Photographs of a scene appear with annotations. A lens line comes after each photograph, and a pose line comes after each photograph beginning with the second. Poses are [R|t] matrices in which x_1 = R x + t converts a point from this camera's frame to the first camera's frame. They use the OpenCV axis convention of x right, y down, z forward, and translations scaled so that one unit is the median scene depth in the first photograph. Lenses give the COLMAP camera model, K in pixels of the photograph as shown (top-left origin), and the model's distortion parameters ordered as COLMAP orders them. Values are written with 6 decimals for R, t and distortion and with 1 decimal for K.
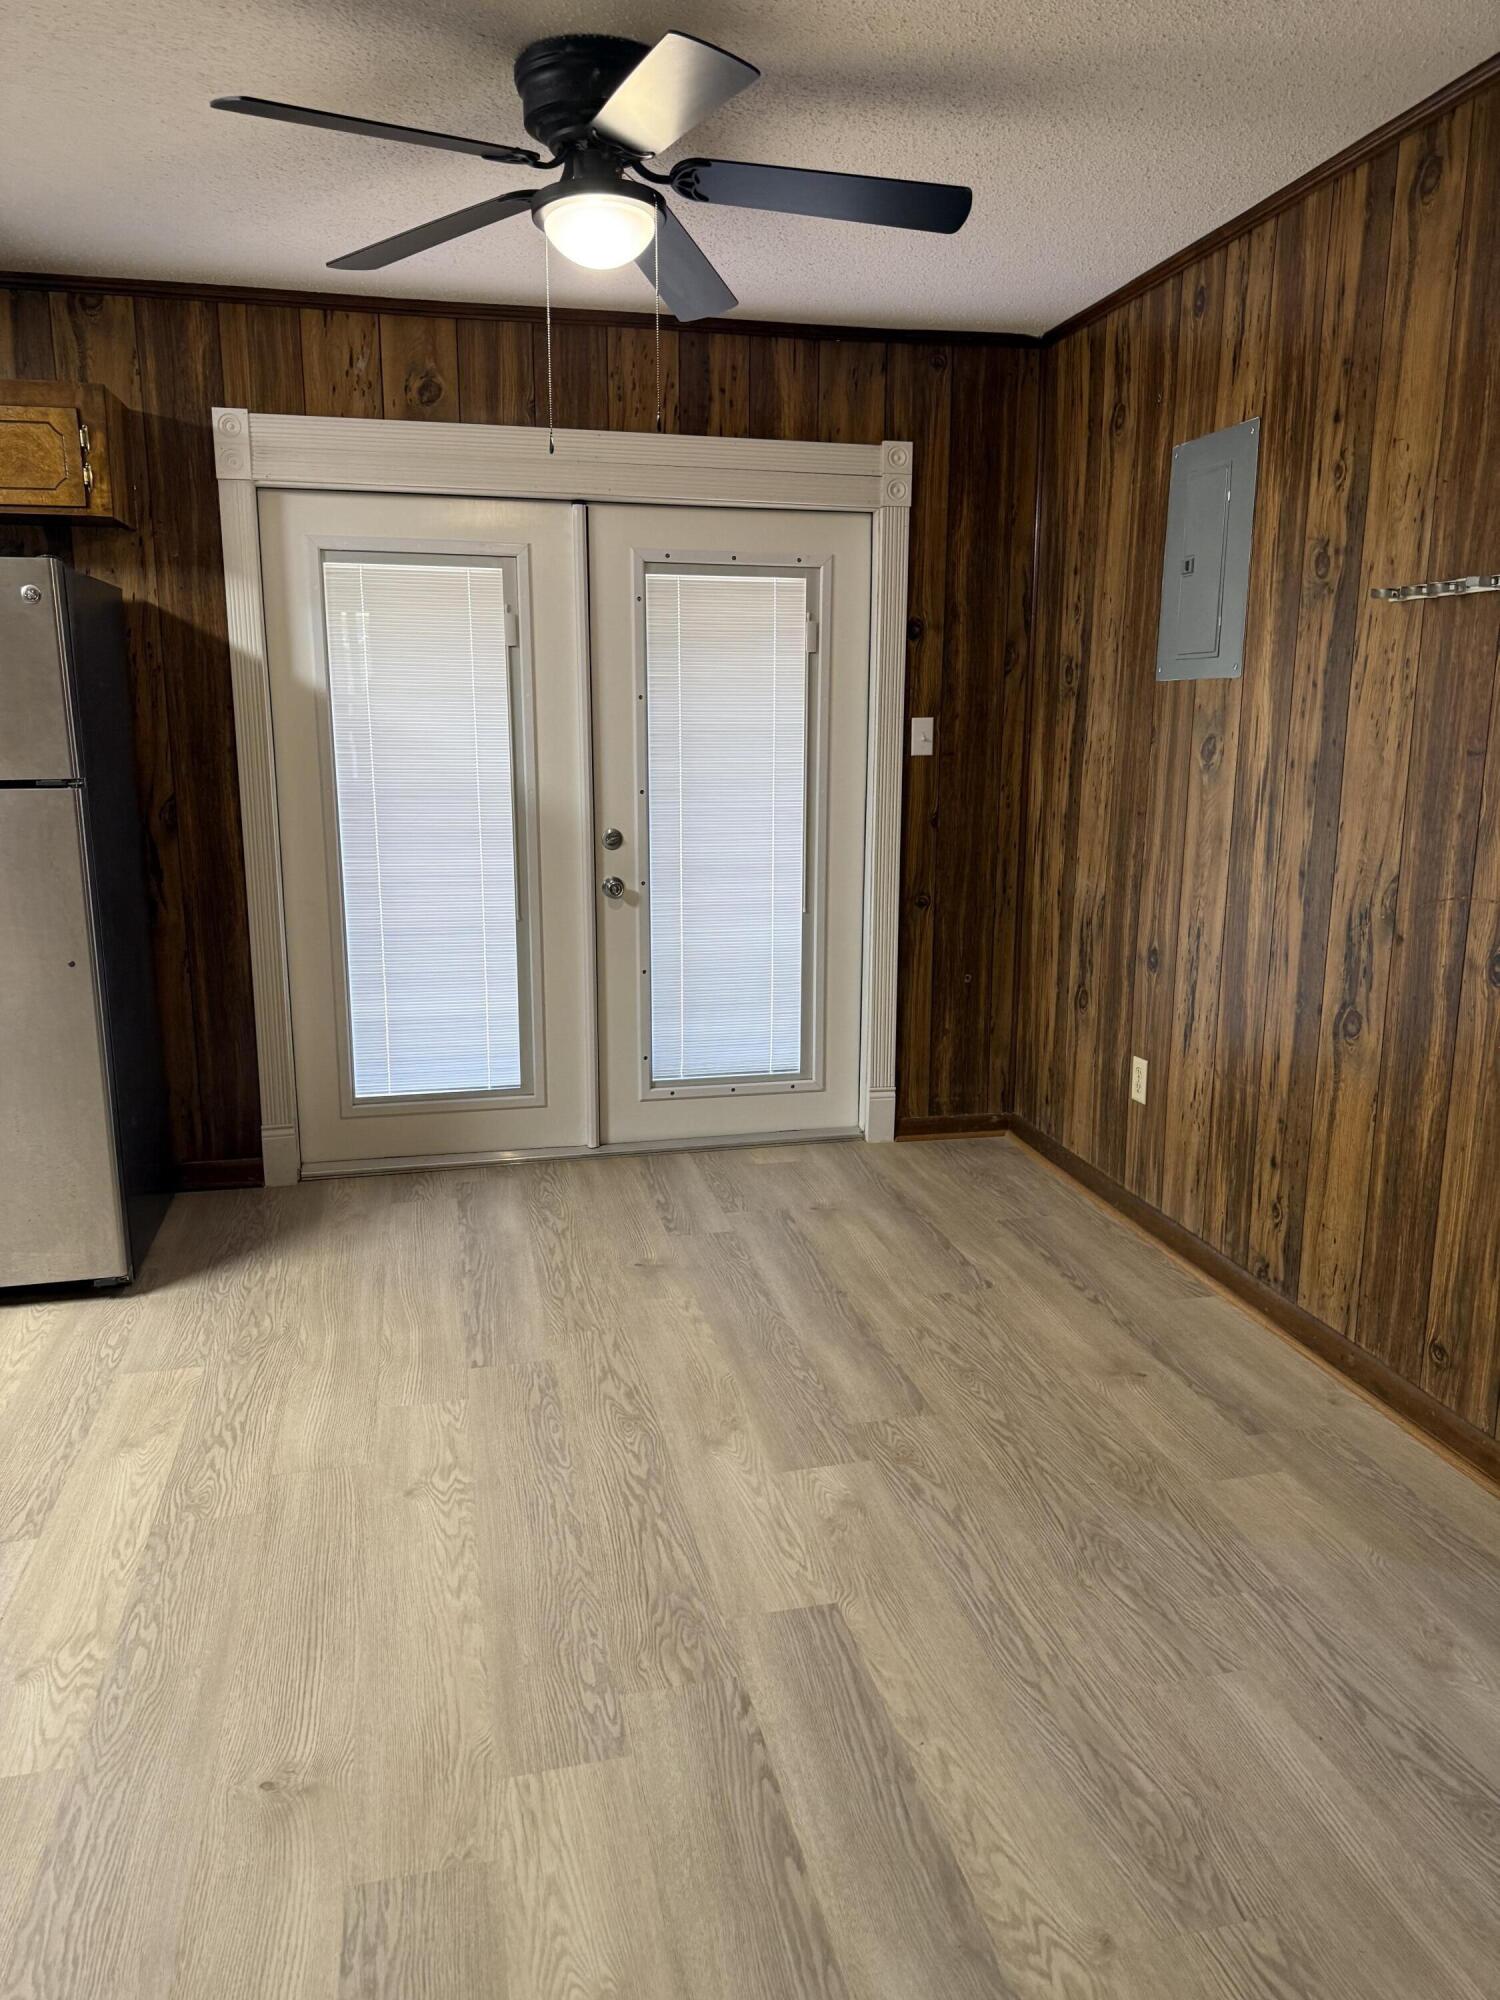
lens RADIAL K [[1399.9, 0, 770.3], [0, 1399.9, 1012.9], [0, 0, 1]] dist [0.005847, -0.023245]
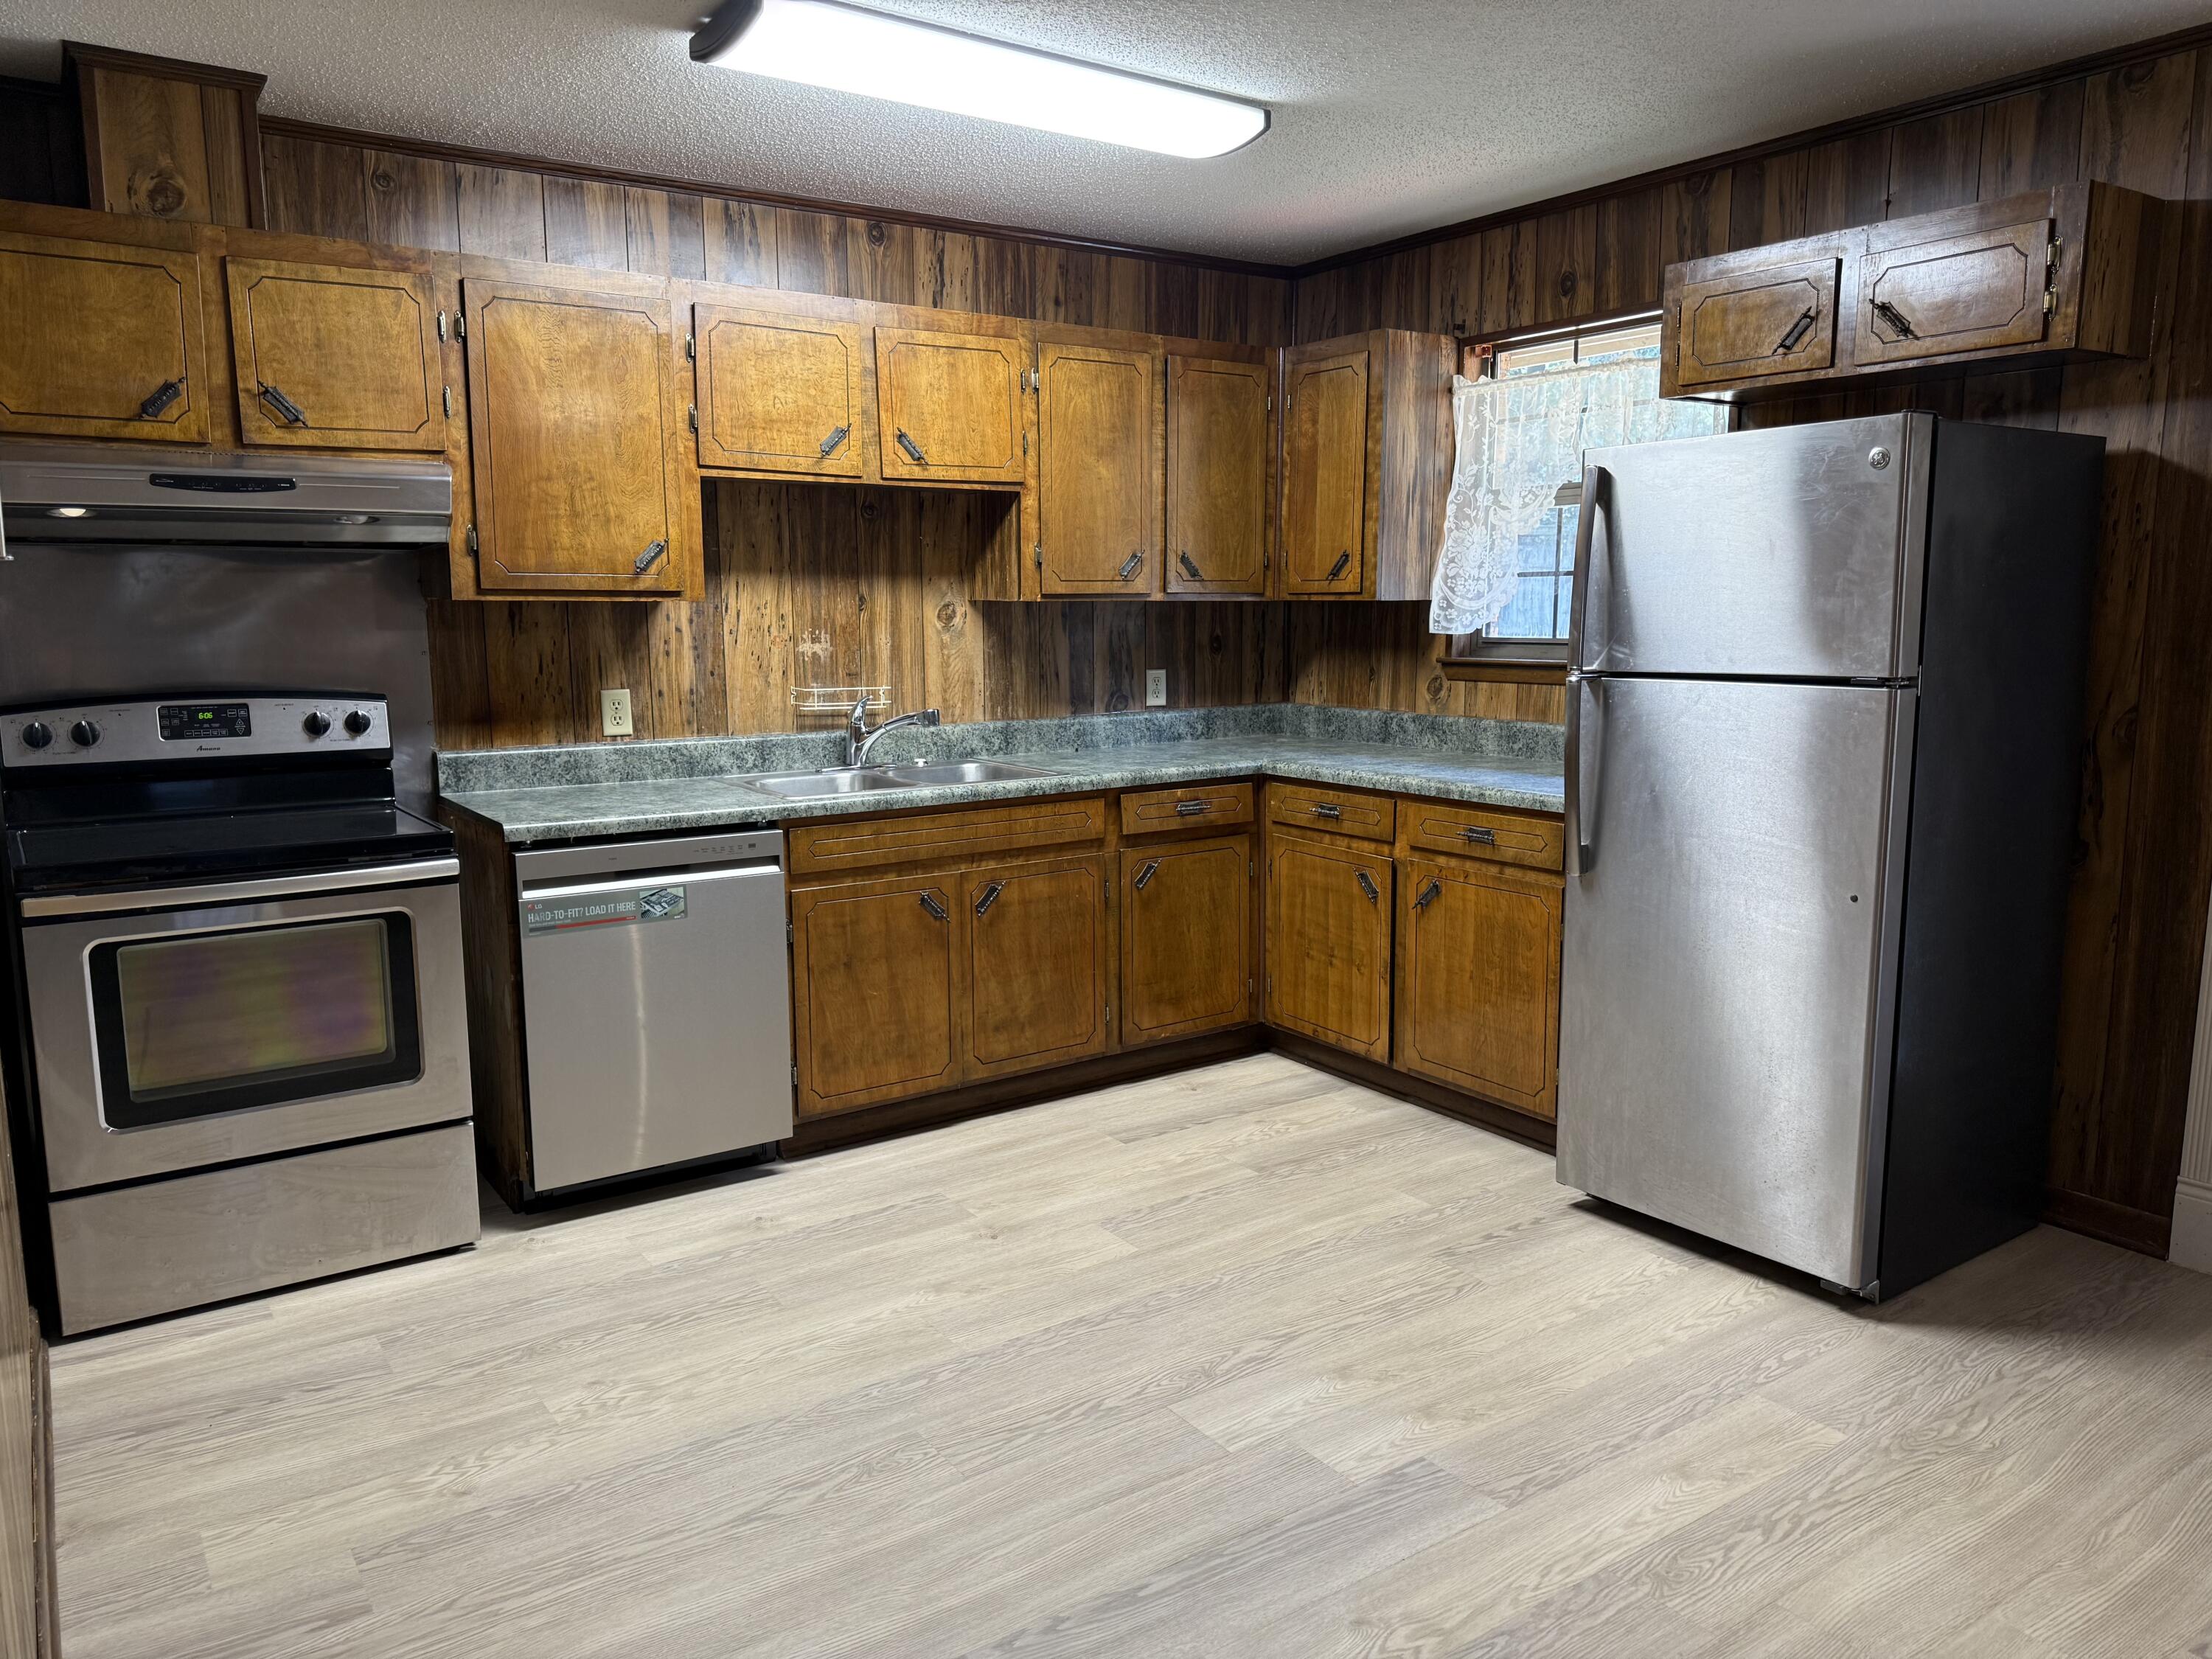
lens RADIAL K [[1558.2, 0, 1135.4], [0, 1558.2, 840.0], [0, 0, 1]] dist [0.110571, -0.132186]
pose [[0.368555, 0.132824, -0.920068, 0.203084], [-0.186327, 0.980210, 0.066868, -0.052143], [0.910741, 0.146789, 0.386010, 0.241579]]
